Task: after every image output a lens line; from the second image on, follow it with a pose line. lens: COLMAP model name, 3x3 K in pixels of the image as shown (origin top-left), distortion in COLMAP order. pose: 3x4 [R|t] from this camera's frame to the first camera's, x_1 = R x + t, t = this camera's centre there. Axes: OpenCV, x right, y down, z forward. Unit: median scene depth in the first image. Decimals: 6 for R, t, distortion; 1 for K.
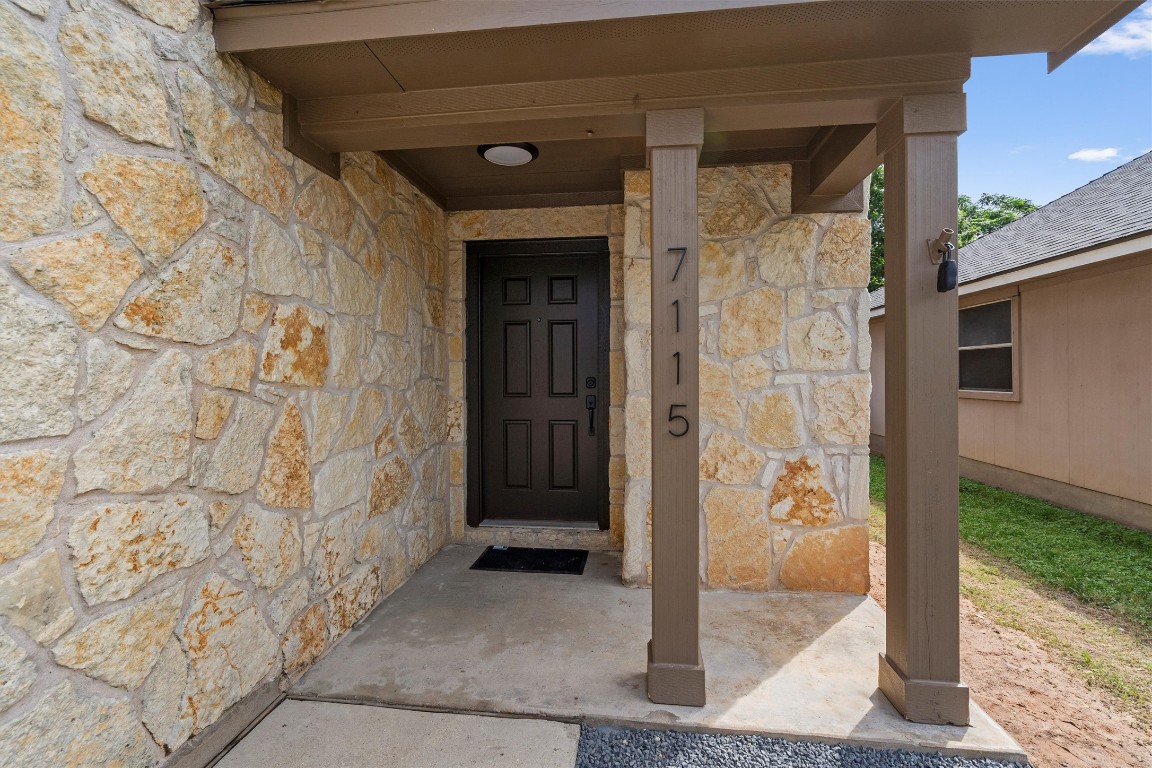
lens RADIAL K [[523.7, 0, 573.8], [0, 523.7, 380.7], [0, 0, 1]] dist [0.001036, 0.000093]
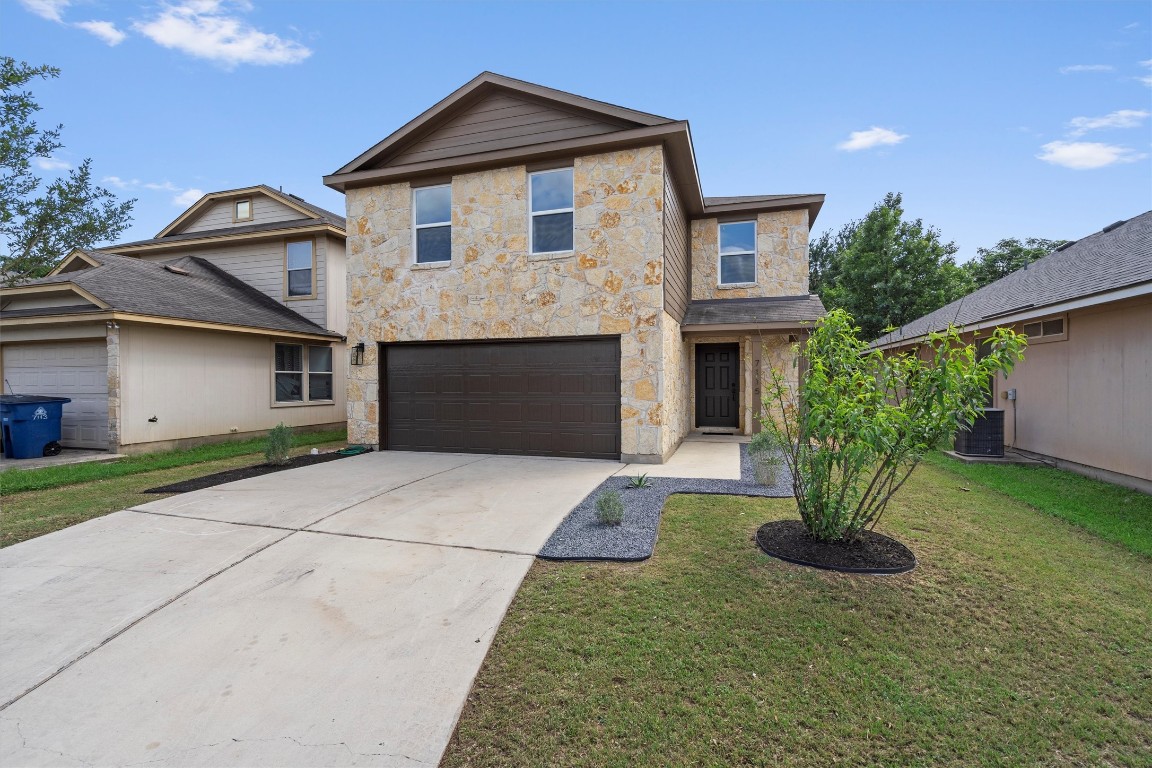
lens RADIAL K [[523.7, 0, 574.7], [0, 523.7, 383.6], [0, 0, 1]] dist [0.001036, 0.000093]
pose [[0.979304, 0.000358, -0.202396, -0.277541], [0.000646, 0.999988, 0.004895, -0.022385], [0.202395, -0.004924, 0.979292, -2.421749]]
